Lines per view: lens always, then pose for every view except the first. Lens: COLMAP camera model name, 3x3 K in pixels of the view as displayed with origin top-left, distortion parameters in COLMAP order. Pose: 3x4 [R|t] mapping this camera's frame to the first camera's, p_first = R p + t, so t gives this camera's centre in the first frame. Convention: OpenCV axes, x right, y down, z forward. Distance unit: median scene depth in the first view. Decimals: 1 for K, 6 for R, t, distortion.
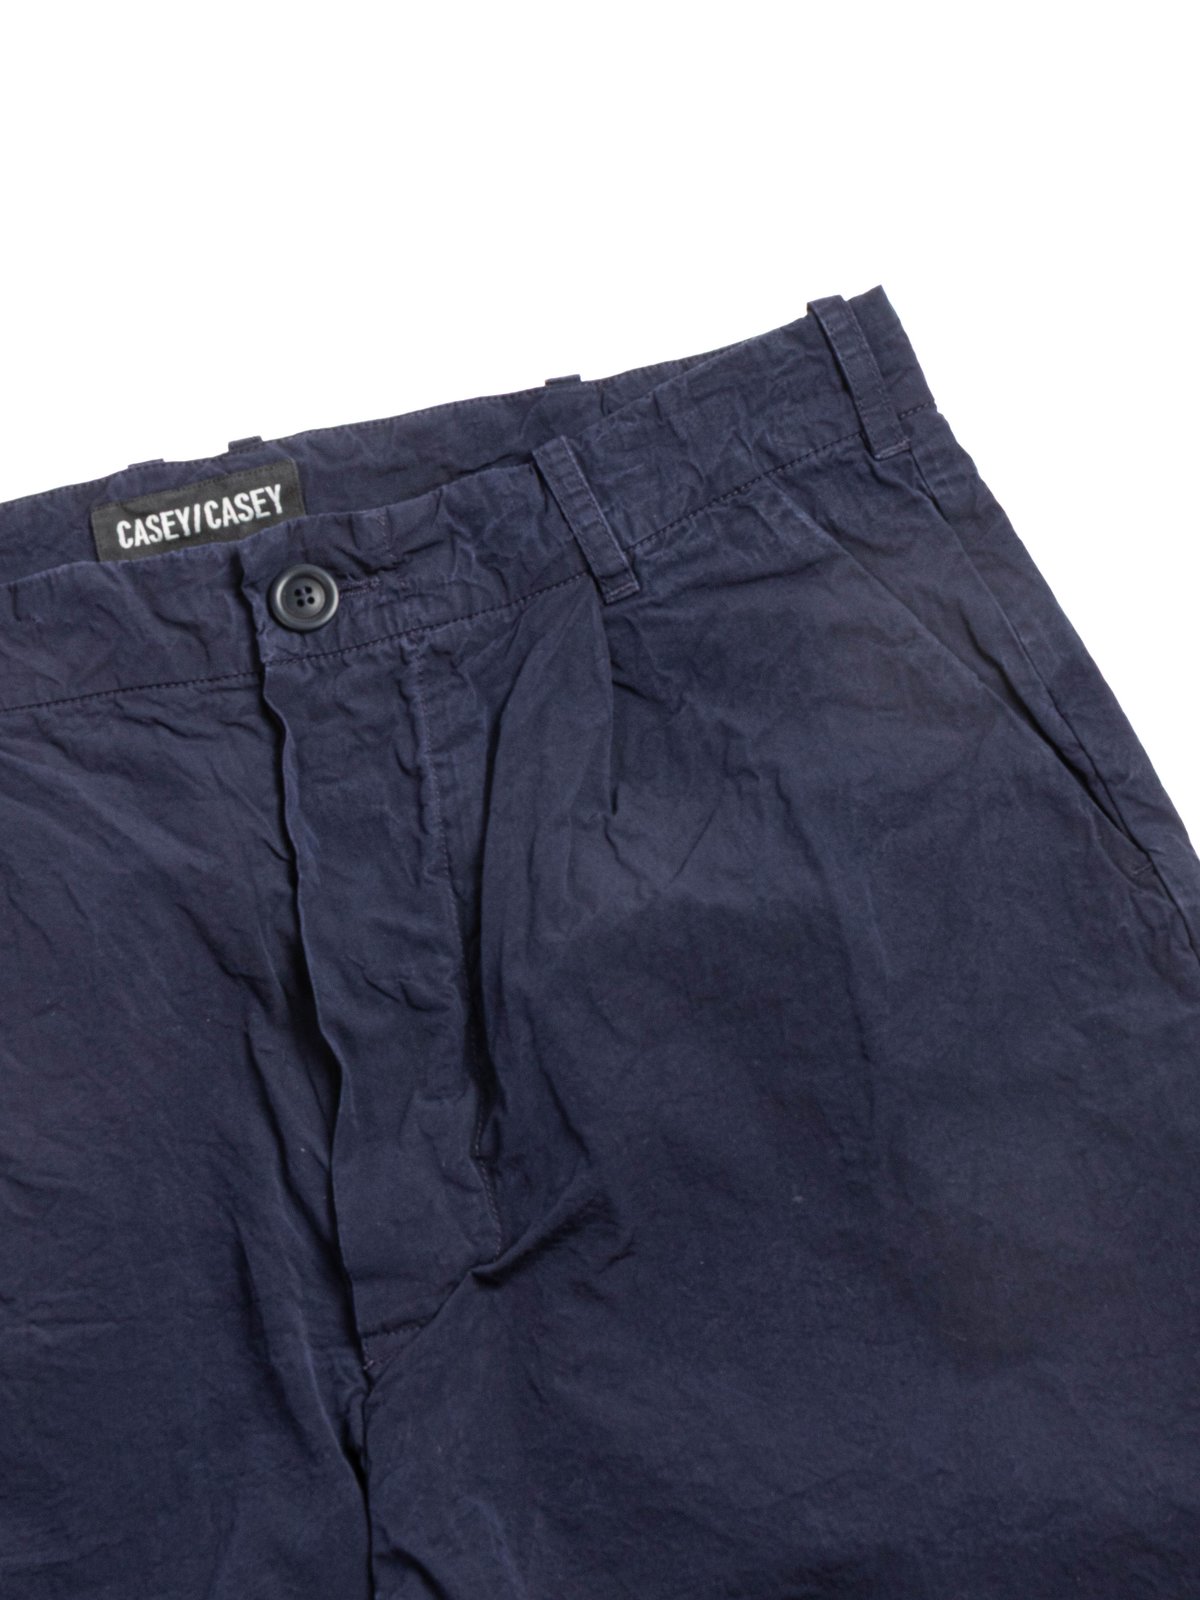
lens RADIAL K [[3211.0, 0, 596.6], [0, 3211.0, 801.6], [0, 0, 1]] dist [0.002331, 0.000000]
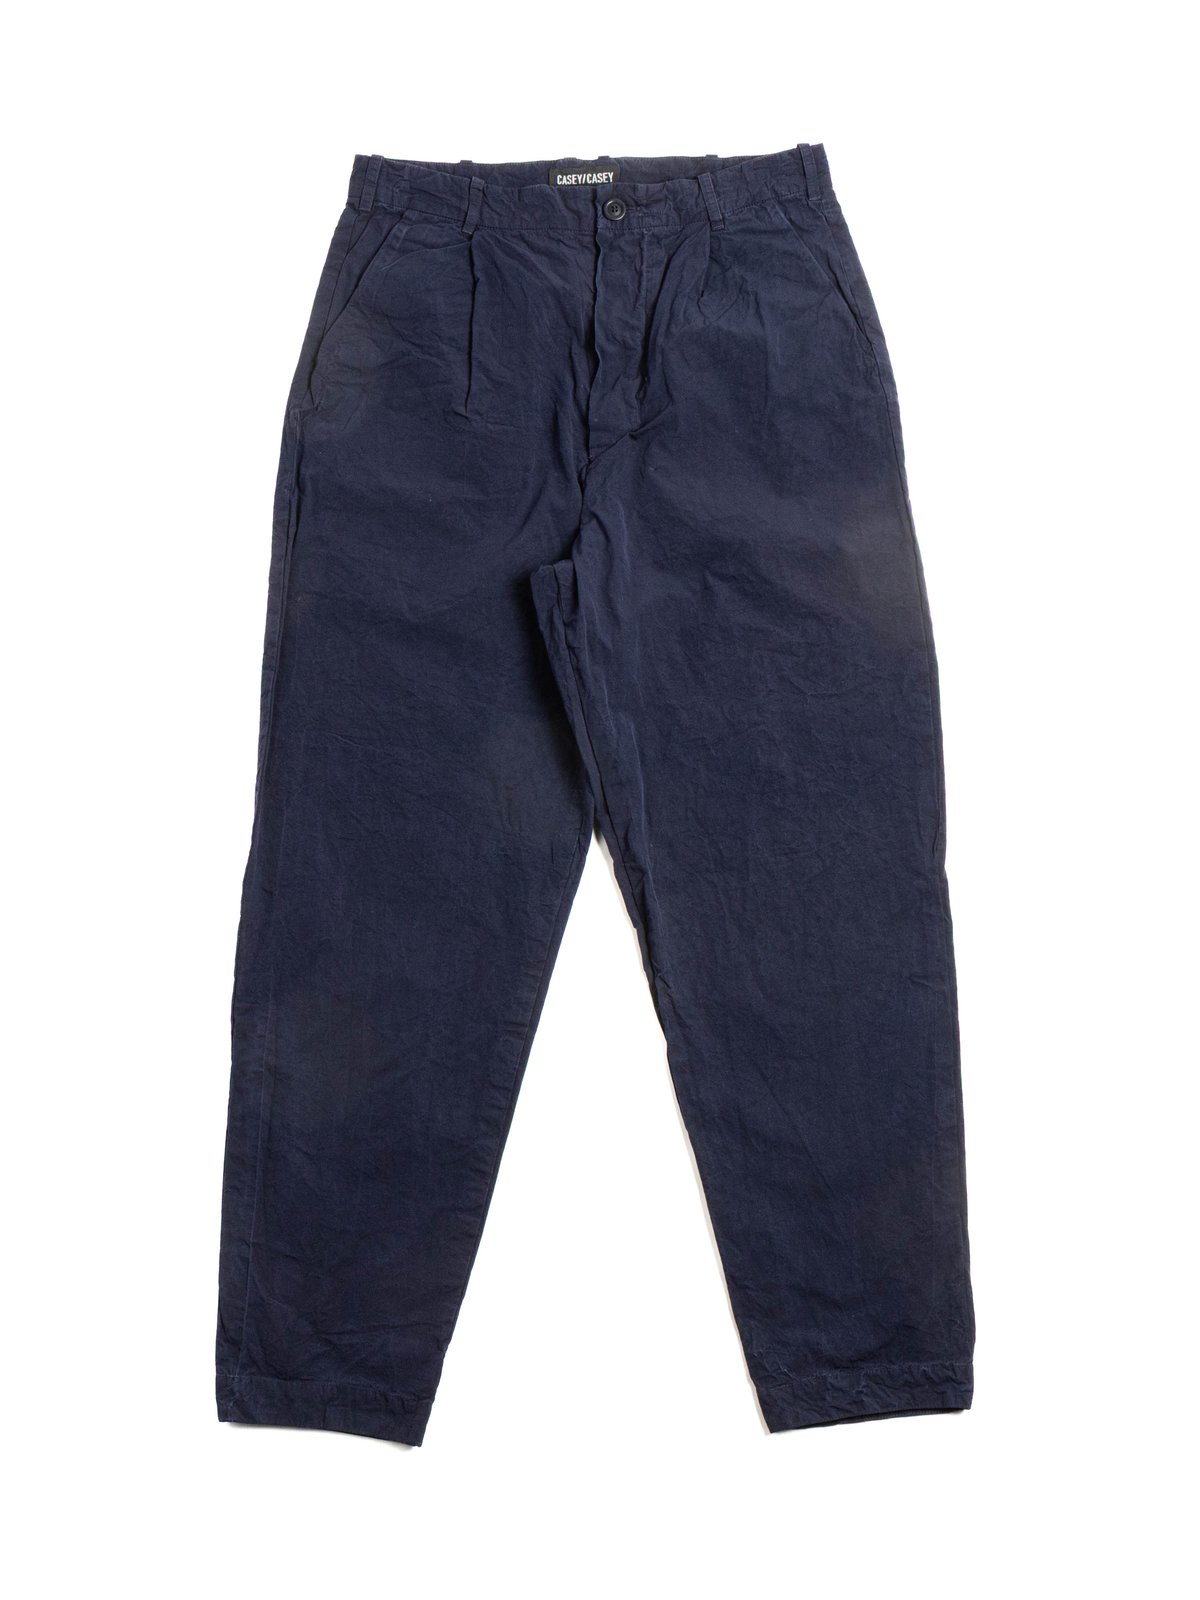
lens RADIAL K [[1742.6, 0, 610.4], [0, 1742.6, 802.9], [0, 0, 1]] dist [-0.010934, 0.000000]
pose [[0.982021, 0.188419, -0.011572, 0.029959], [-0.186161, 0.976769, 0.106144, 0.314153], [0.031303, -0.102082, 0.994283, -0.700096]]
